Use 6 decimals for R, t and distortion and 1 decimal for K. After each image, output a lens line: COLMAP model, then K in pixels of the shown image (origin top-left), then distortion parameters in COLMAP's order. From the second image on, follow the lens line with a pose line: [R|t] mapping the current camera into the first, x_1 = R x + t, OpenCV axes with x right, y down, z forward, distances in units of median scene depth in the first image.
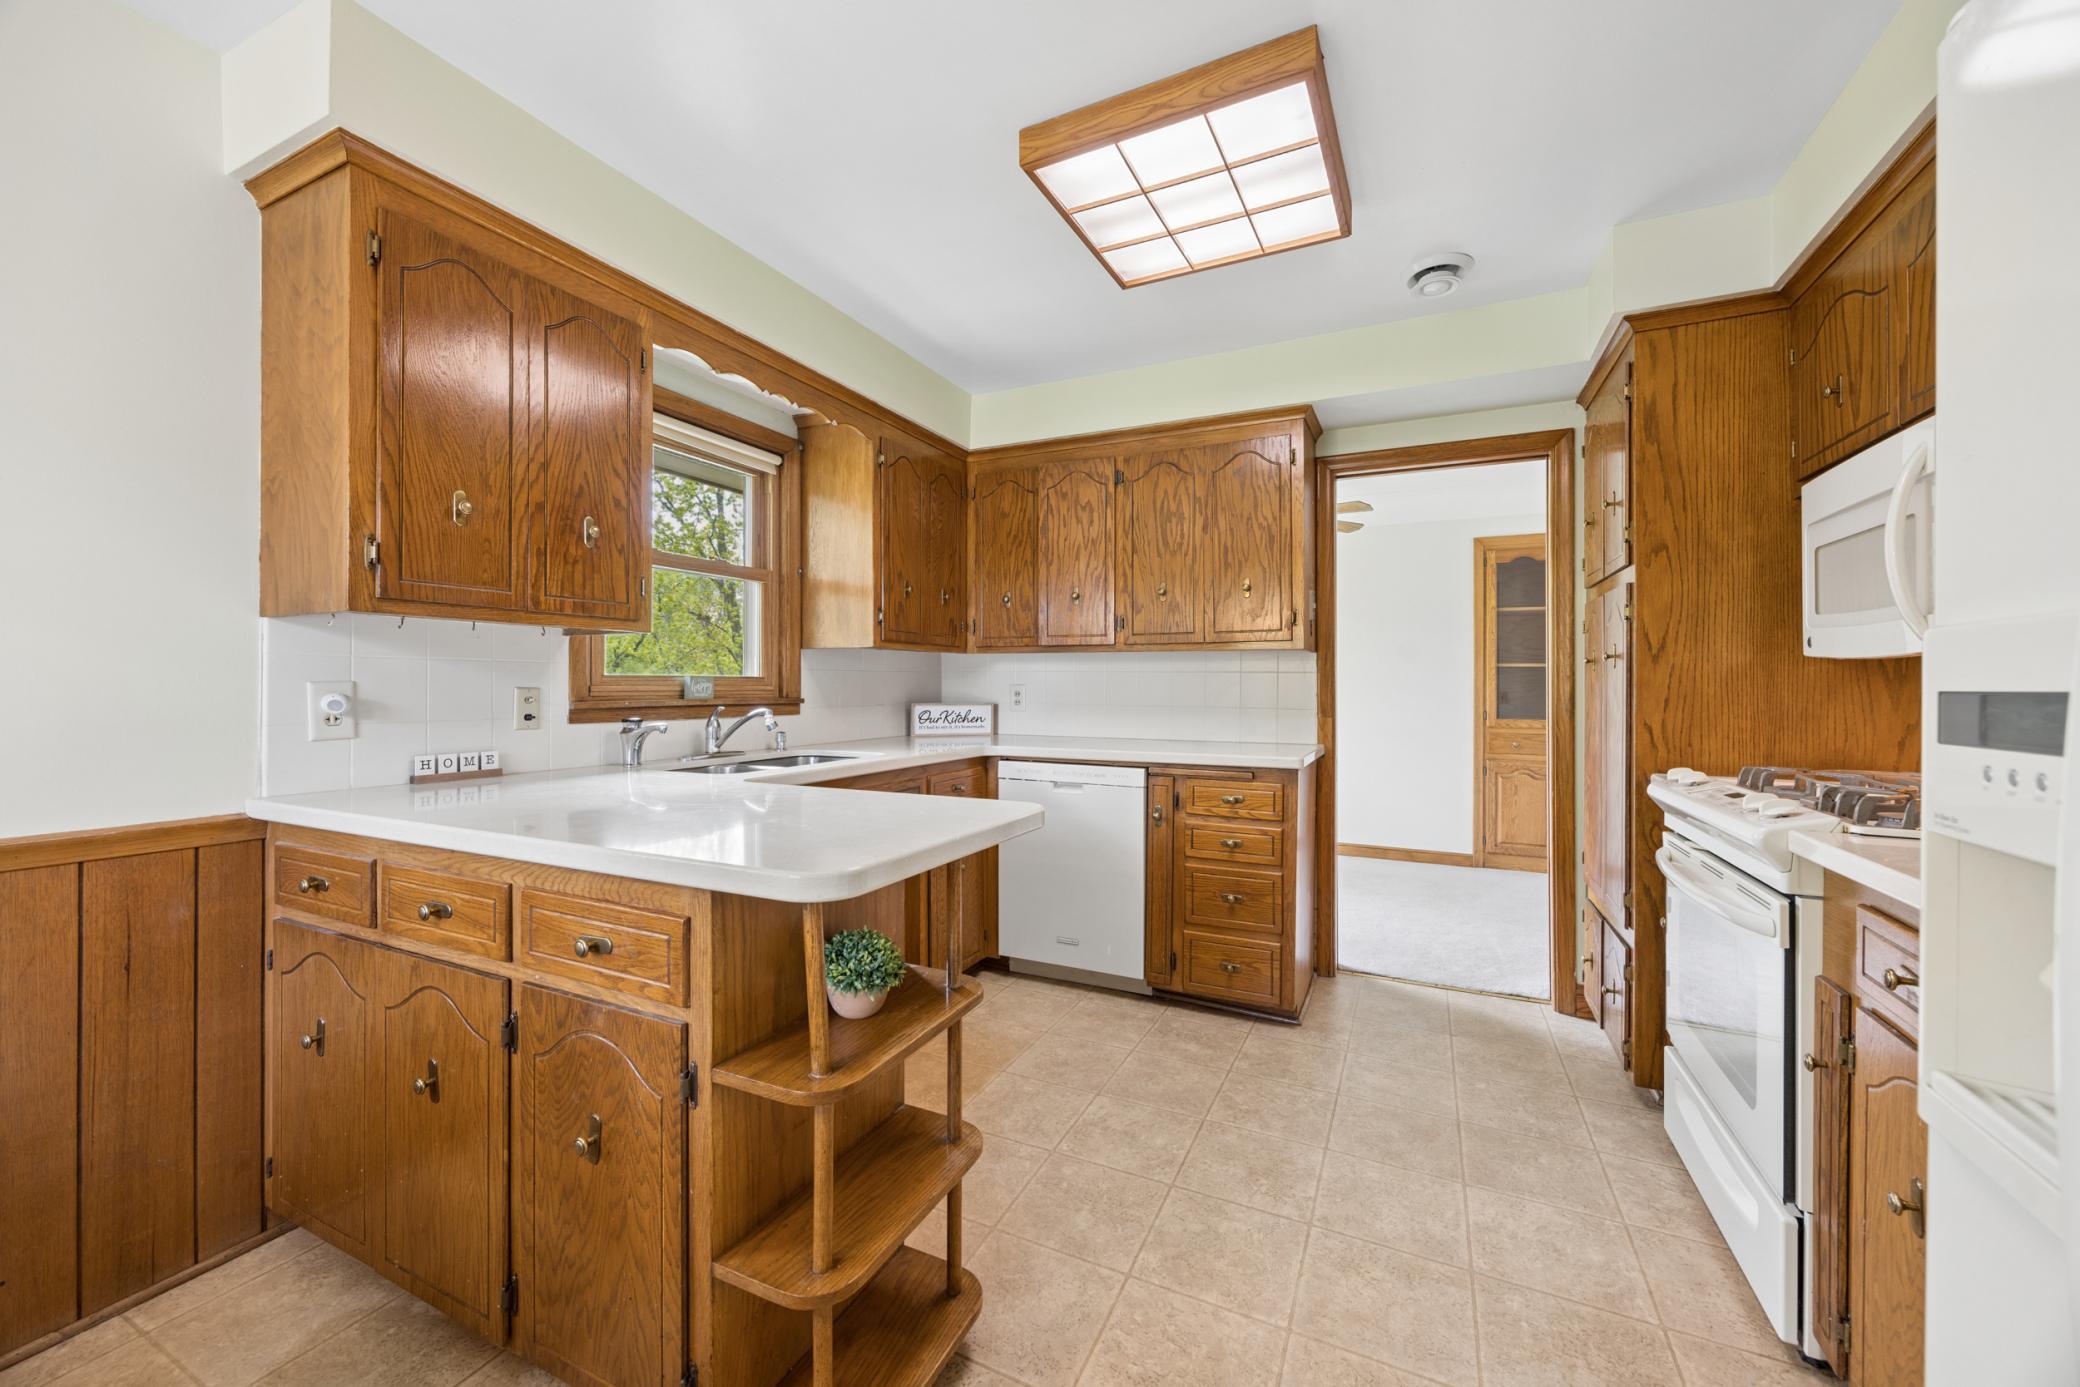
lens RADIAL K [[790.8, 0, 1027.0], [0, 790.8, 686.8], [0, 0, 1]] dist [-0.000280, -0.000121]
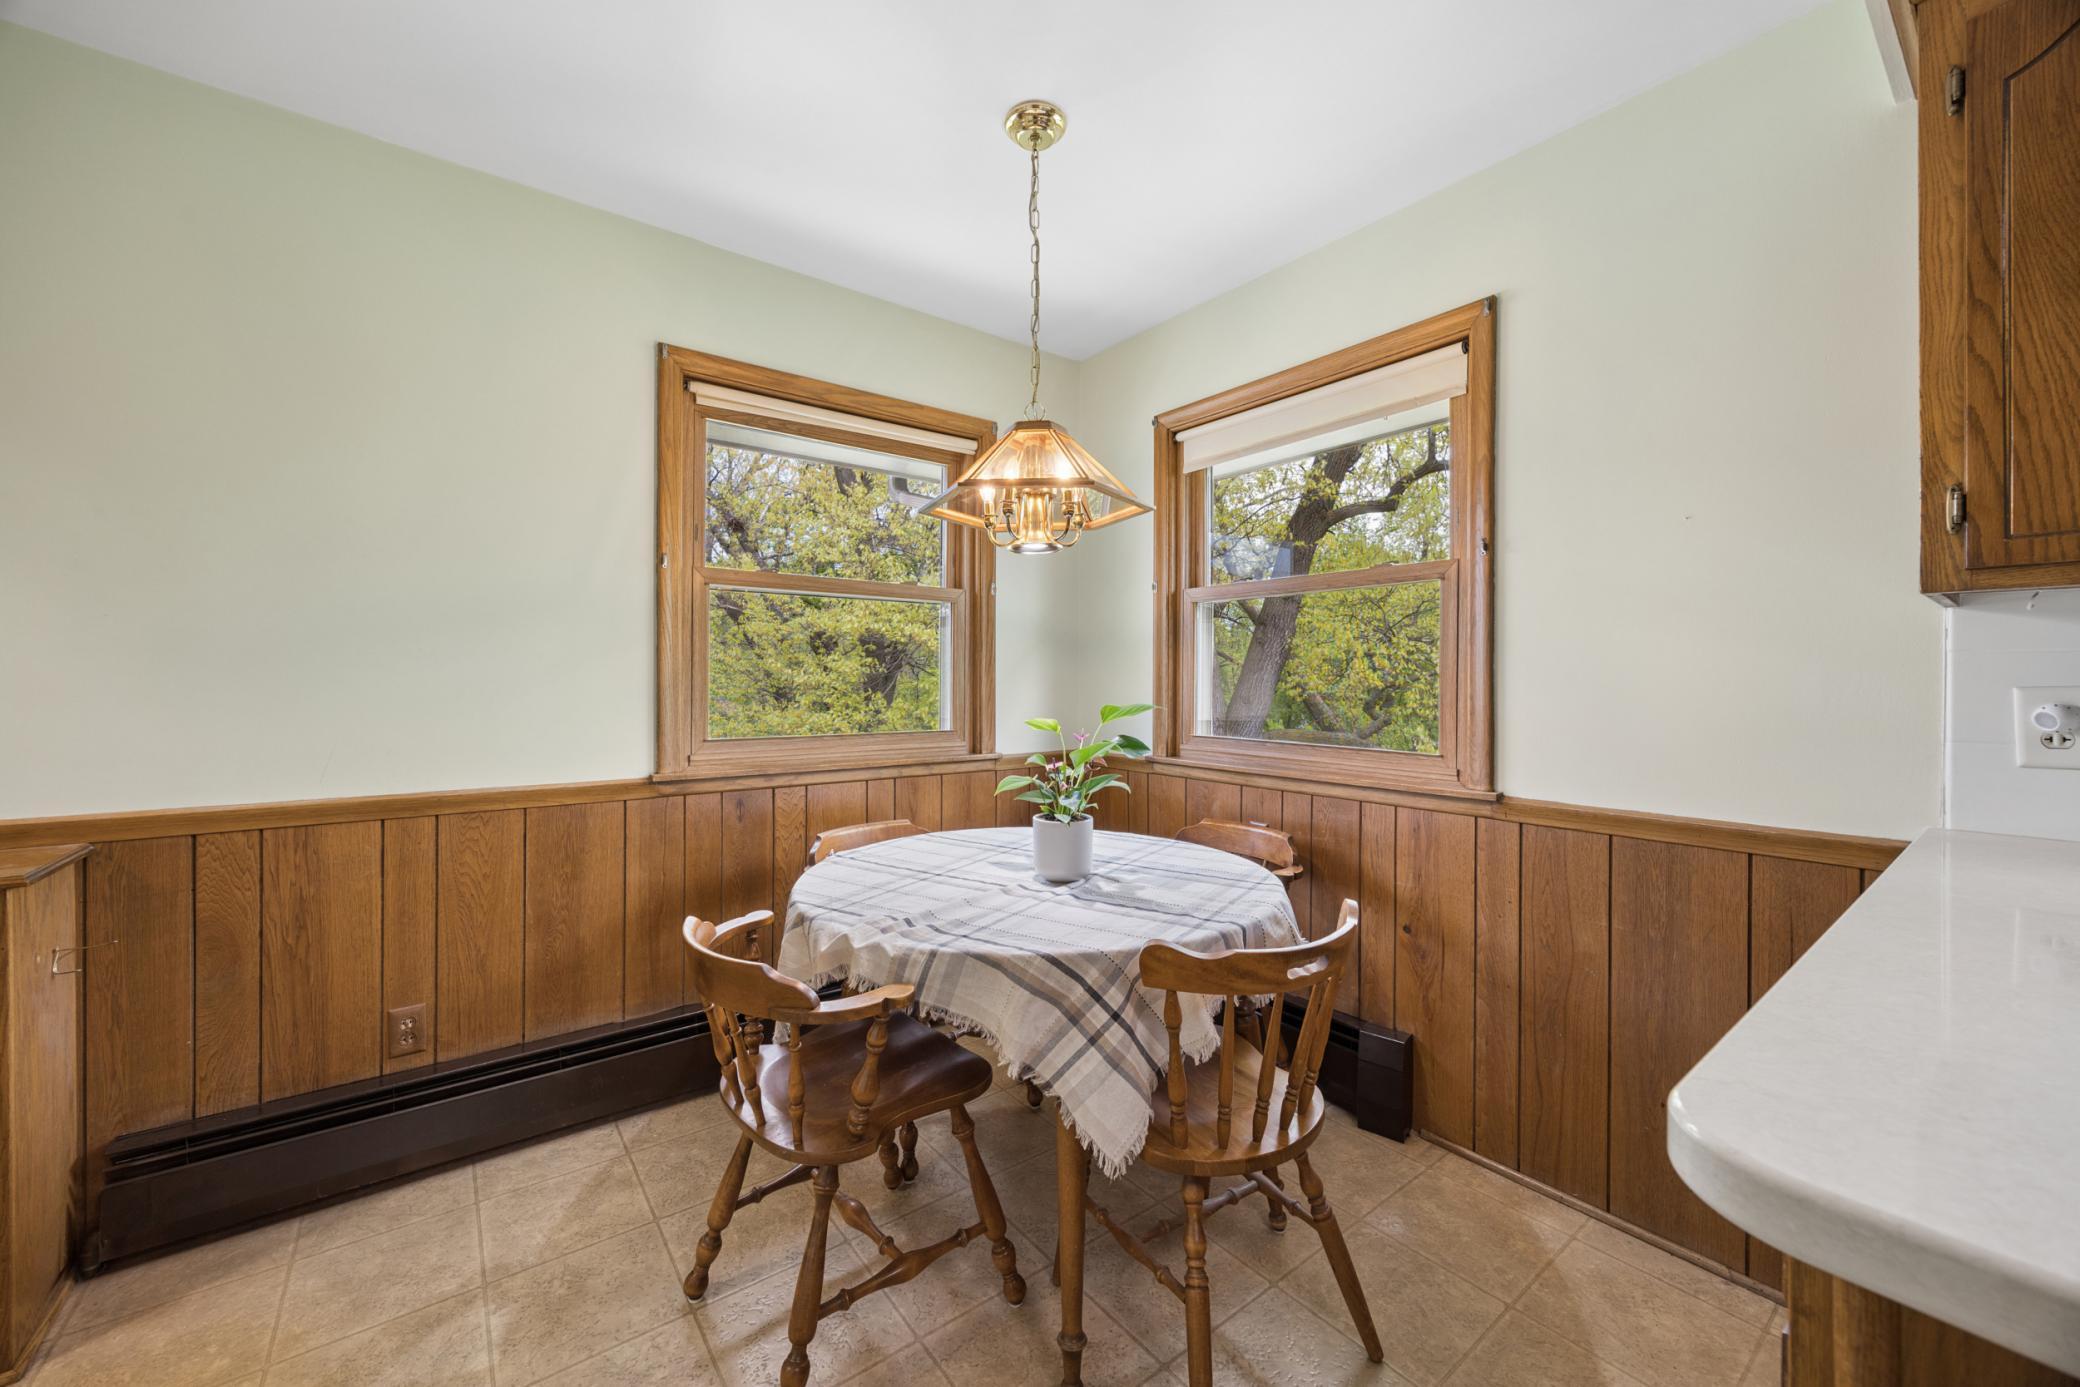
lens RADIAL K [[790.8, 0, 1027.0], [0, 790.8, 686.8], [0, 0, 1]] dist [-0.000280, -0.000121]
pose [[-0.447536, -0.013552, -0.894163, 0.208725], [-0.013988, 0.999869, -0.008153, 0.013951], [0.894157, 0.008859, -0.447667, 0.554615]]
